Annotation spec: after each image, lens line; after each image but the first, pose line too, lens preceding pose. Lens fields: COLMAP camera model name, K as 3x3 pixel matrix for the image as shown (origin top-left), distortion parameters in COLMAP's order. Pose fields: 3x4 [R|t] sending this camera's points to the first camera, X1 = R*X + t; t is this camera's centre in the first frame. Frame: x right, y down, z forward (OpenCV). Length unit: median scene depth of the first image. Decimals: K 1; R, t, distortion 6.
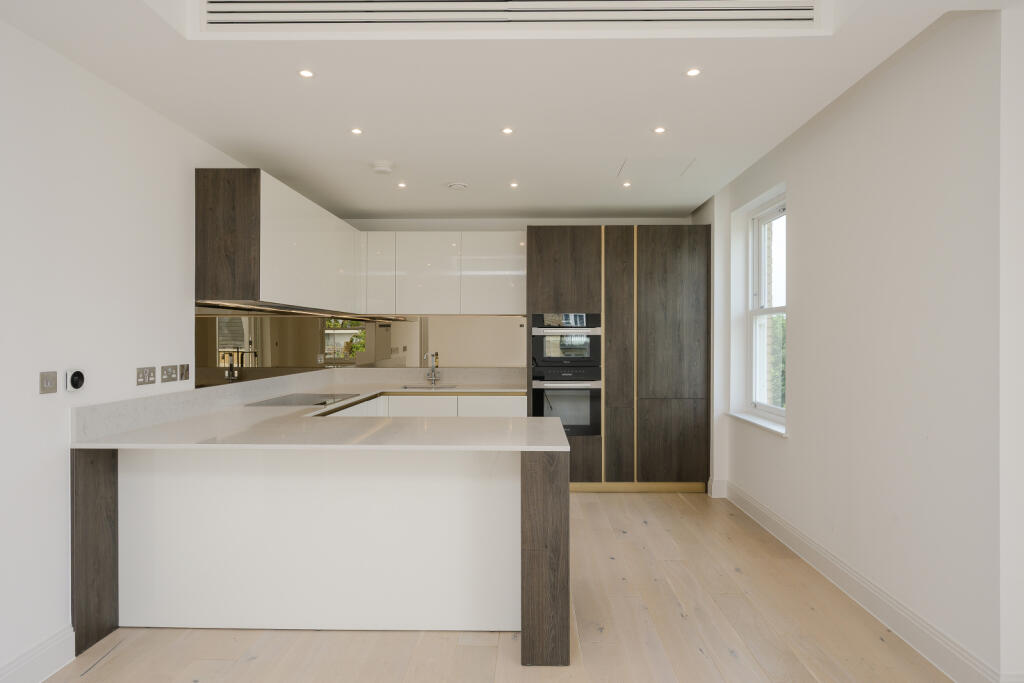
lens RADIAL K [[596.0, 0, 513.9], [0, 596.0, 340.8], [0, 0, 1]] dist [0.036835, 0.000389]
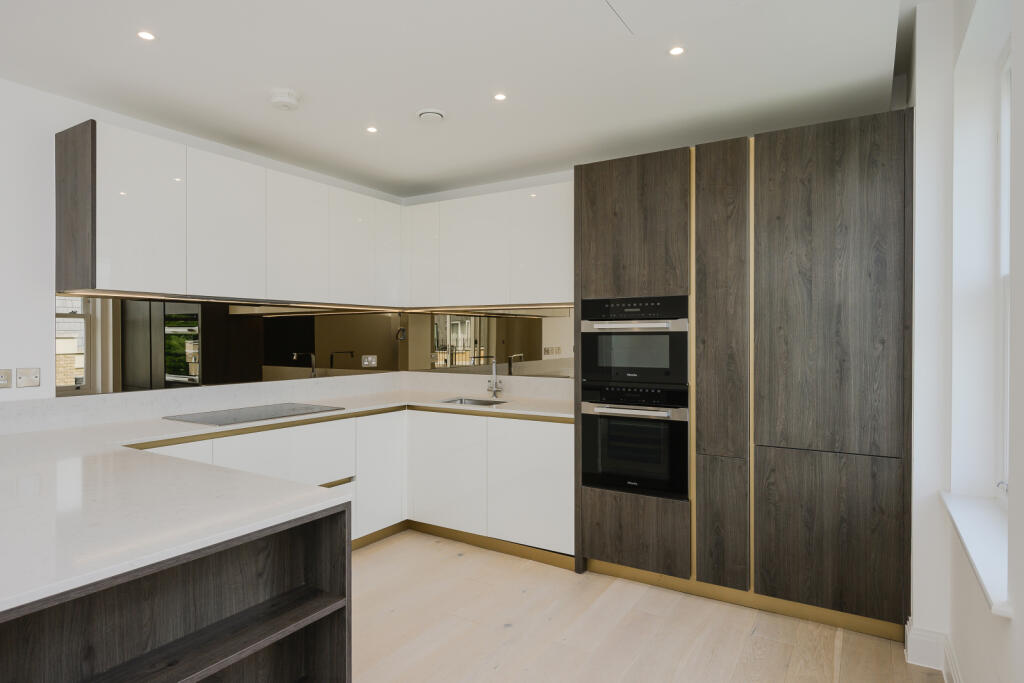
lens RADIAL K [[580.4, 0, 510.7], [0, 580.4, 340.1], [0, 0, 1]] dist [0.023722, -0.006569]
pose [[0.861971, 0.003623, -0.506945, 0.287745], [-0.002121, 0.999991, 0.003541, -0.002922], [0.506954, -0.001977, 0.861971, 0.412963]]
